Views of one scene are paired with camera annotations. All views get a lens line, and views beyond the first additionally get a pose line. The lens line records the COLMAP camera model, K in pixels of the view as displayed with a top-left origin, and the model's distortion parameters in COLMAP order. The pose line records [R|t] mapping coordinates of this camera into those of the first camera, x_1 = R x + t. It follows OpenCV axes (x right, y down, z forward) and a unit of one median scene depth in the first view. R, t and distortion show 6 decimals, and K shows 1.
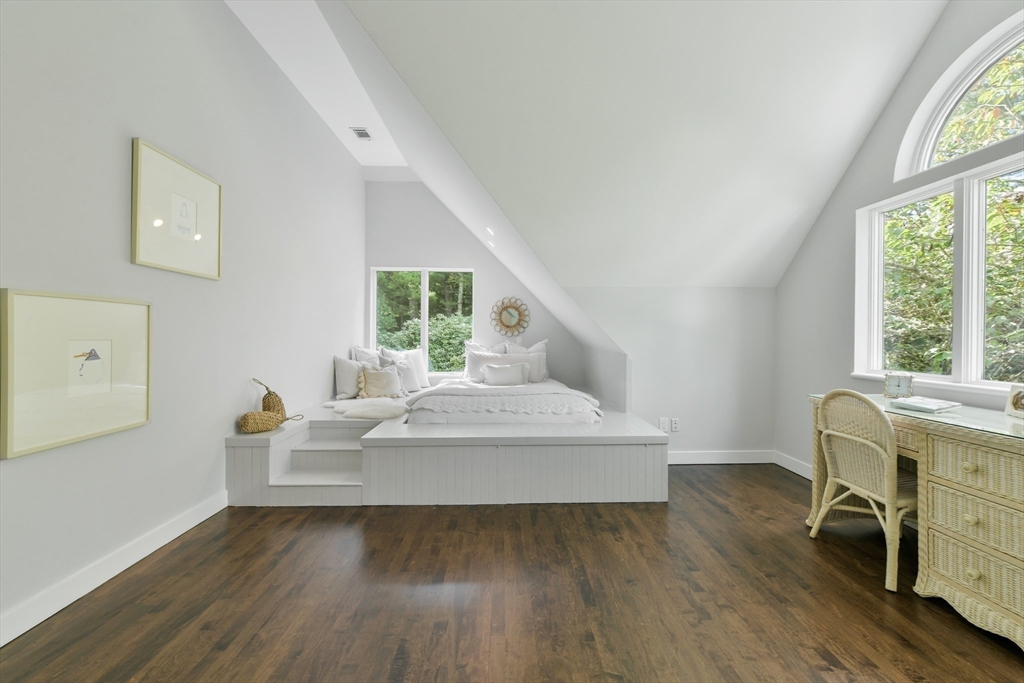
lens RADIAL K [[413.9, 0, 514.6], [0, 413.9, 337.7], [0, 0, 1]] dist [0.000543, 0.001499]
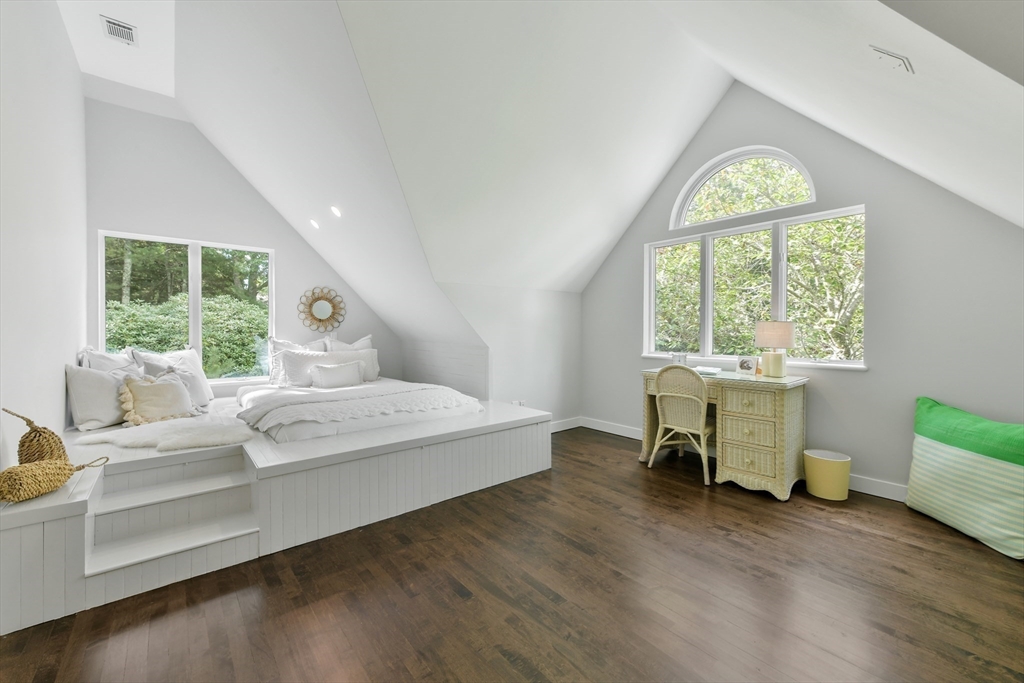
lens RADIAL K [[413.9, 0, 515.5], [0, 413.9, 336.2], [0, 0, 1]] dist [0.000543, 0.001499]
pose [[0.789967, -0.014910, 0.612969, -0.447373], [0.008499, 0.999875, 0.013368, -0.003873], [-0.613091, -0.005350, 0.789994, 0.116699]]
